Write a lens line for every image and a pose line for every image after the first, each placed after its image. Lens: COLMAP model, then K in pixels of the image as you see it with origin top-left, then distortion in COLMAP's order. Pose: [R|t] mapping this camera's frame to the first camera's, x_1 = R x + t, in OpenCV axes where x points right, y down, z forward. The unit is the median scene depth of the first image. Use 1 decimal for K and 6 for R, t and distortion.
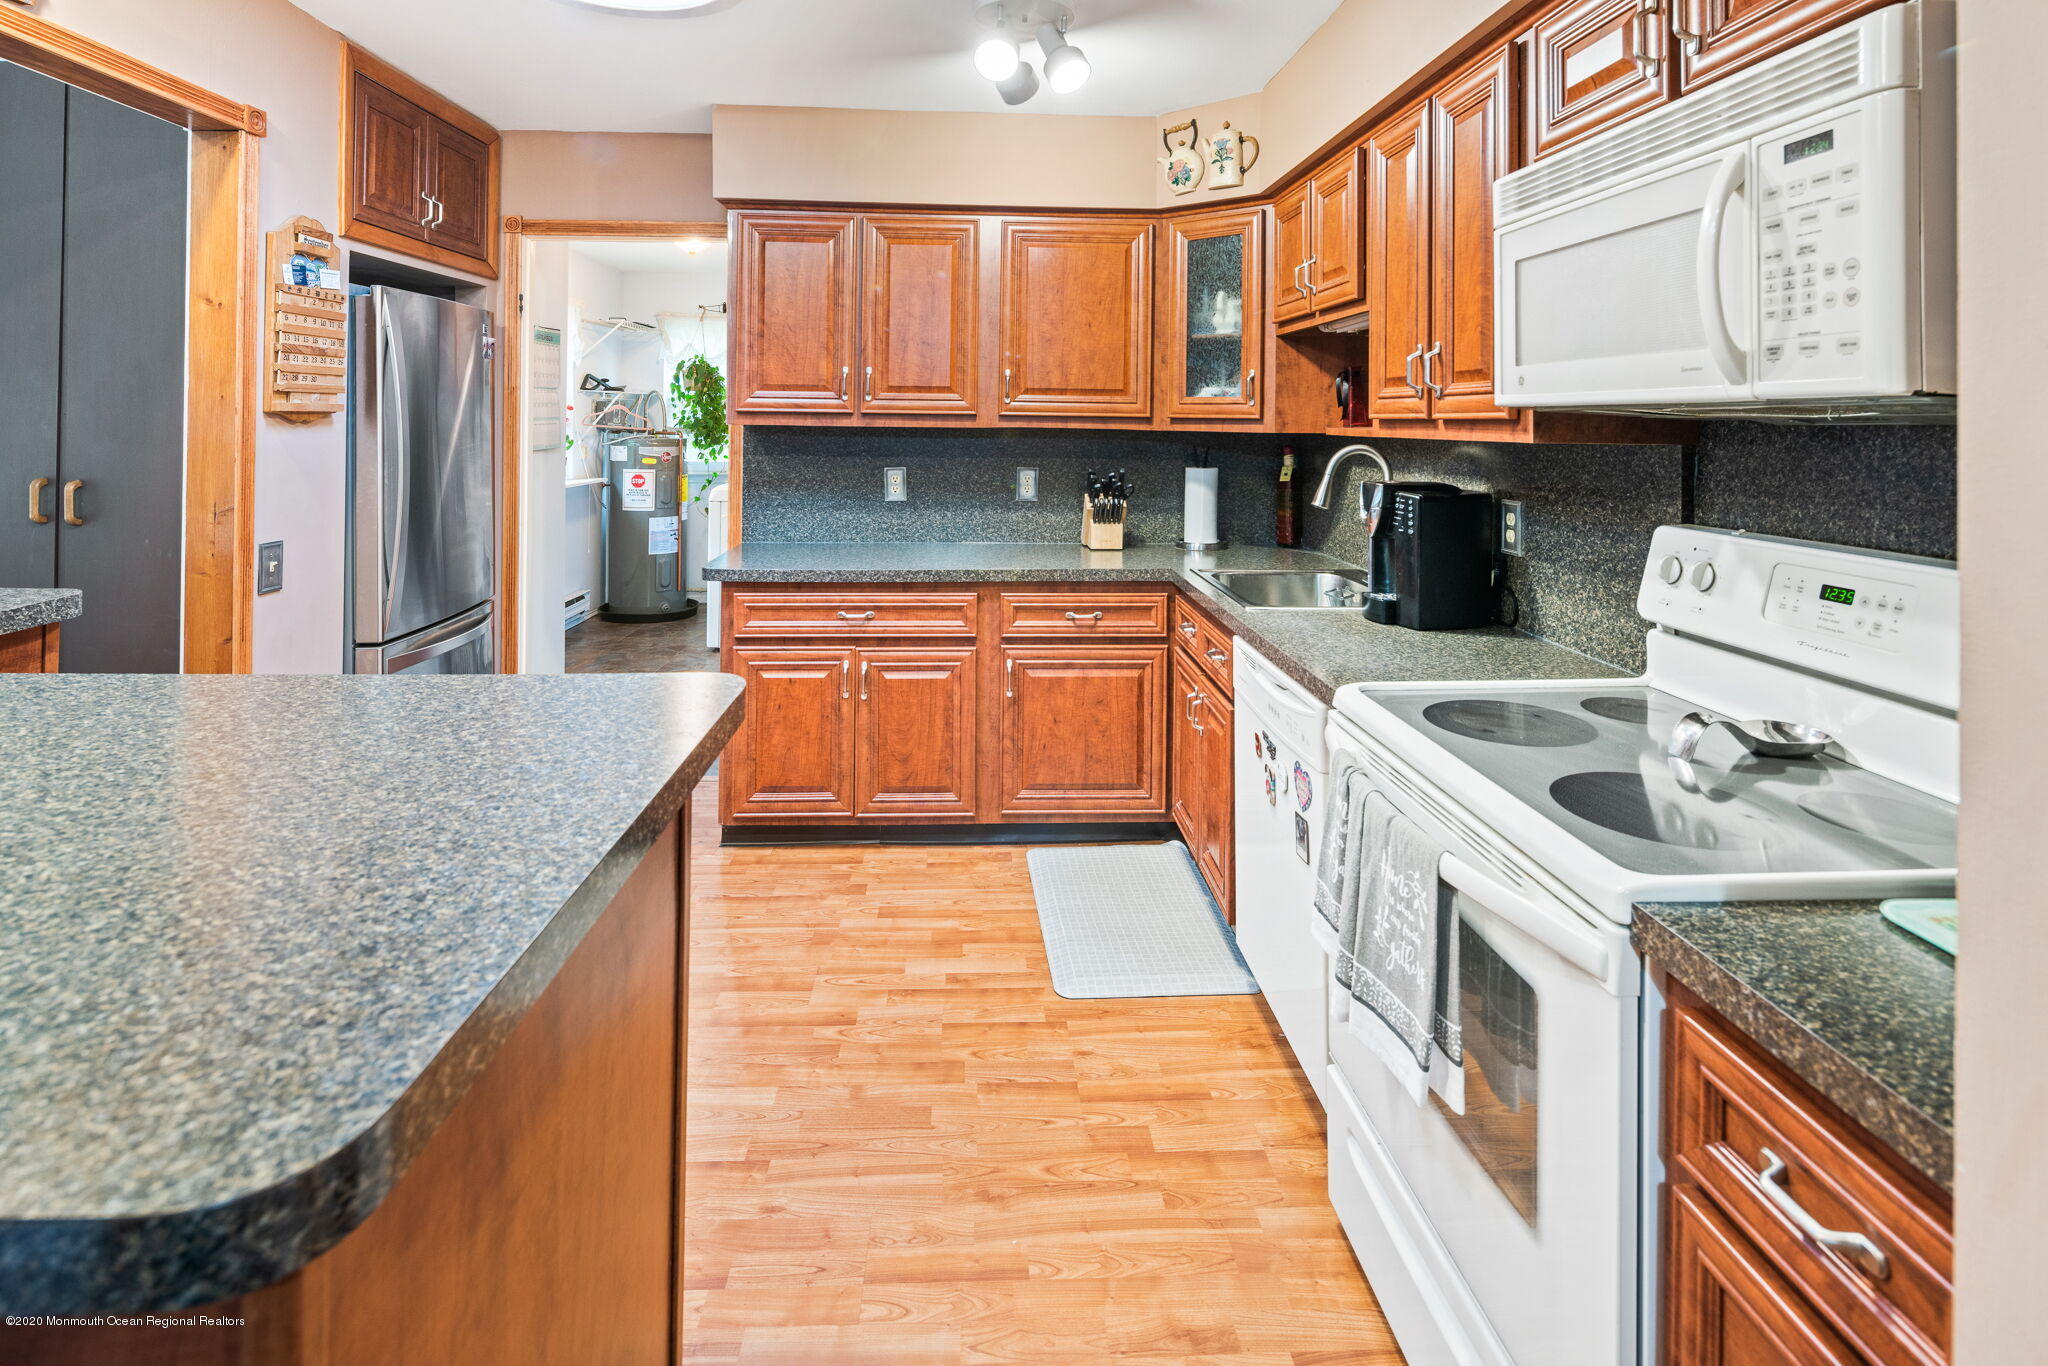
lens RADIAL K [[998.7, 0, 1002.3], [0, 998.7, 413.1], [0, 0, 1]] dist [0.002721, -0.001196]
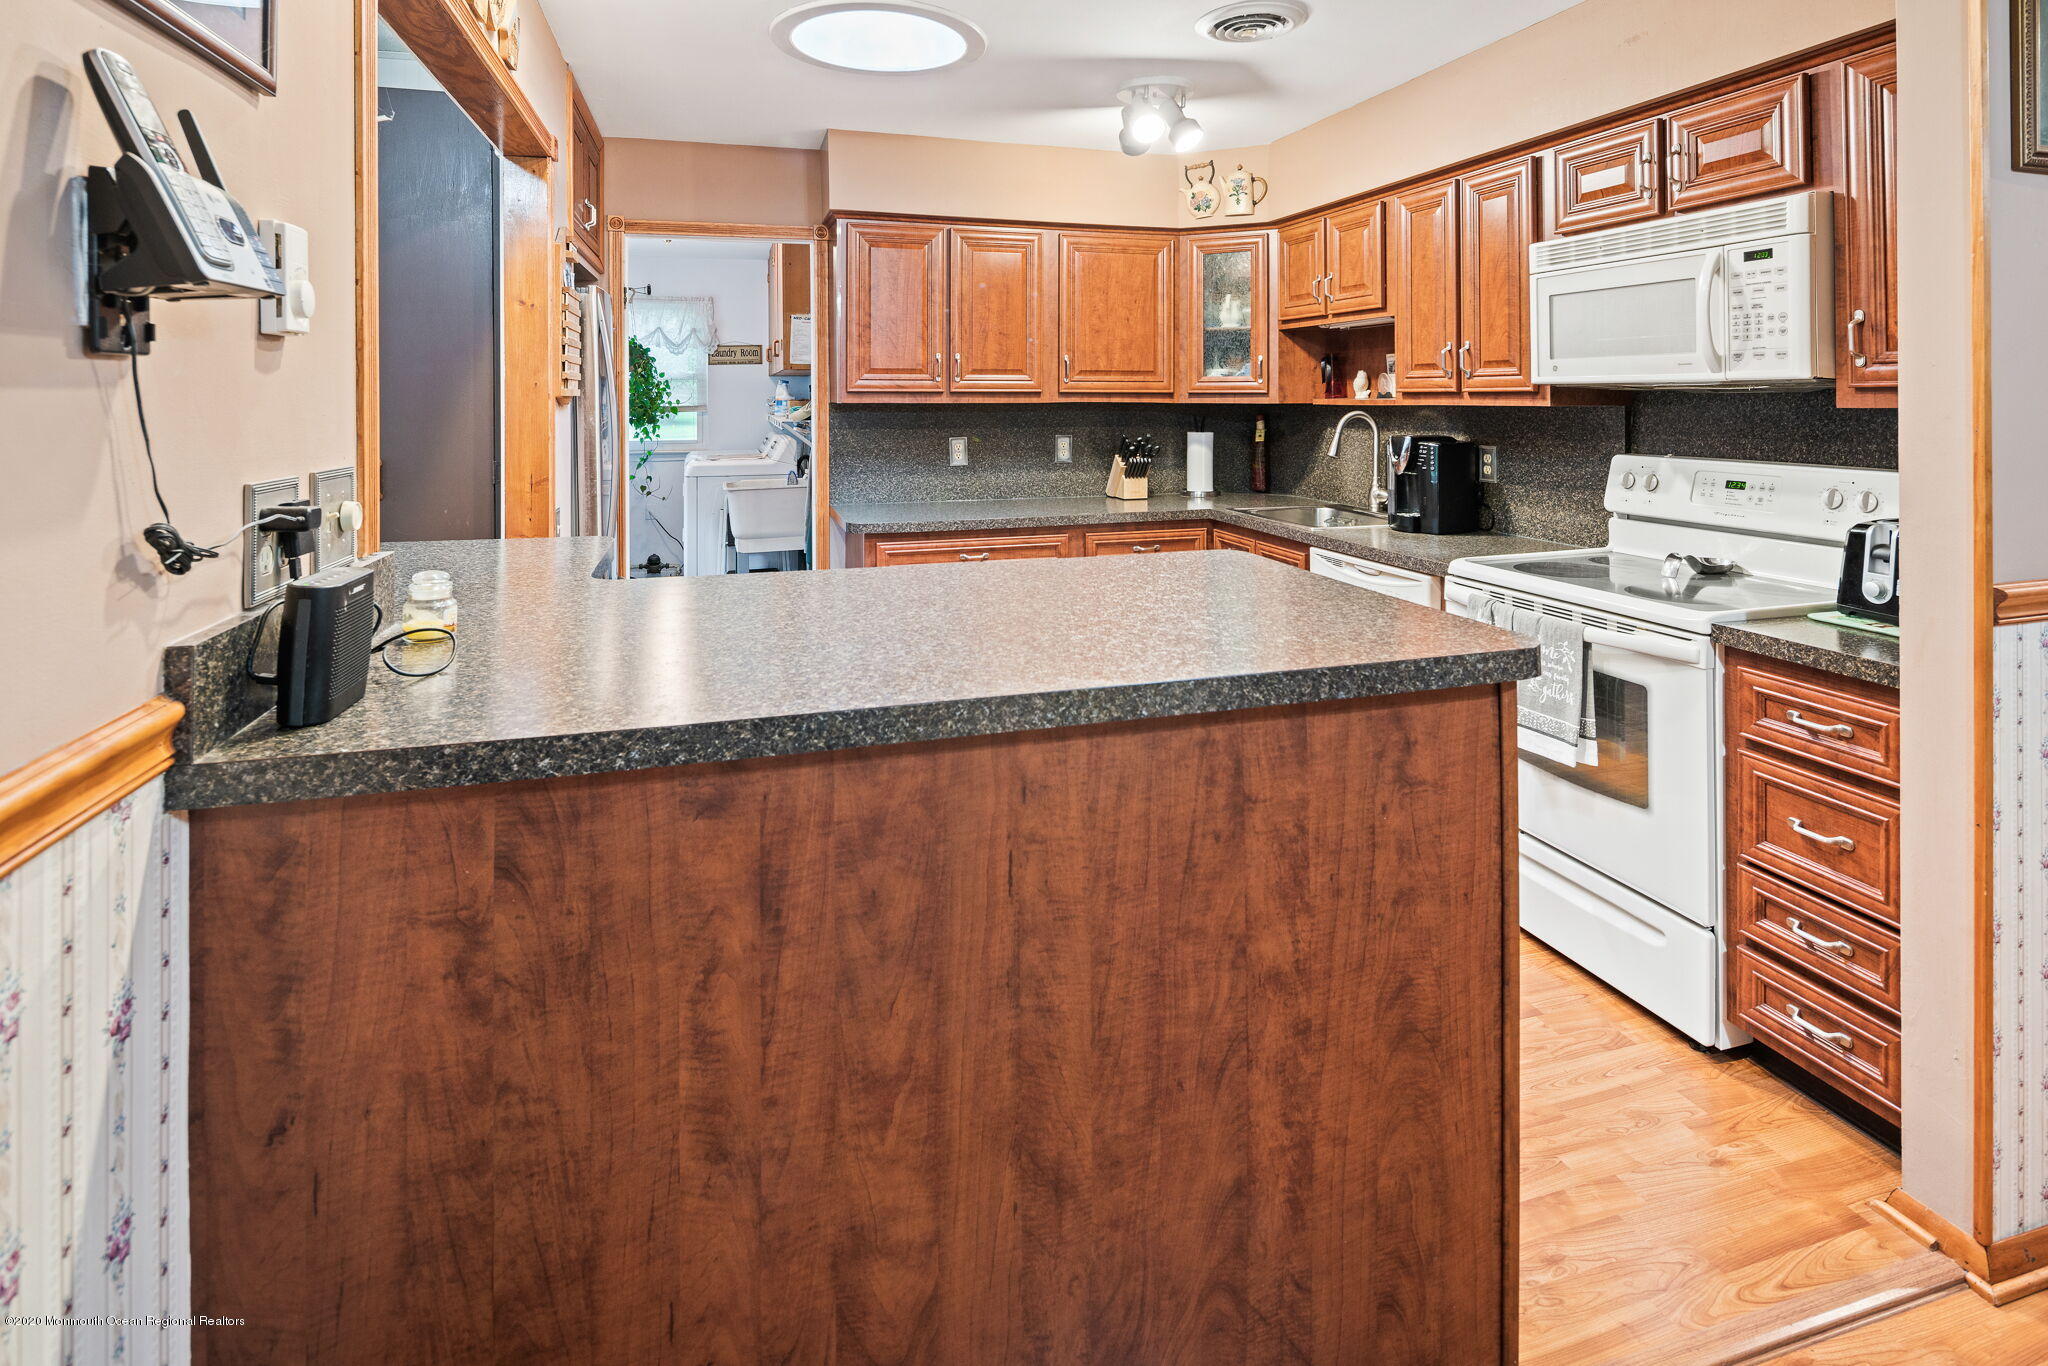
lens RADIAL K [[998.7, 0, 1020.0], [0, 998.7, 397.2], [0, 0, 1]] dist [0.002721, -0.001196]
pose [[0.971606, -0.012200, 0.236290, -0.379962], [0.010110, 0.999898, 0.010054, -0.005388], [-0.236389, -0.007380, 0.971630, -0.205849]]
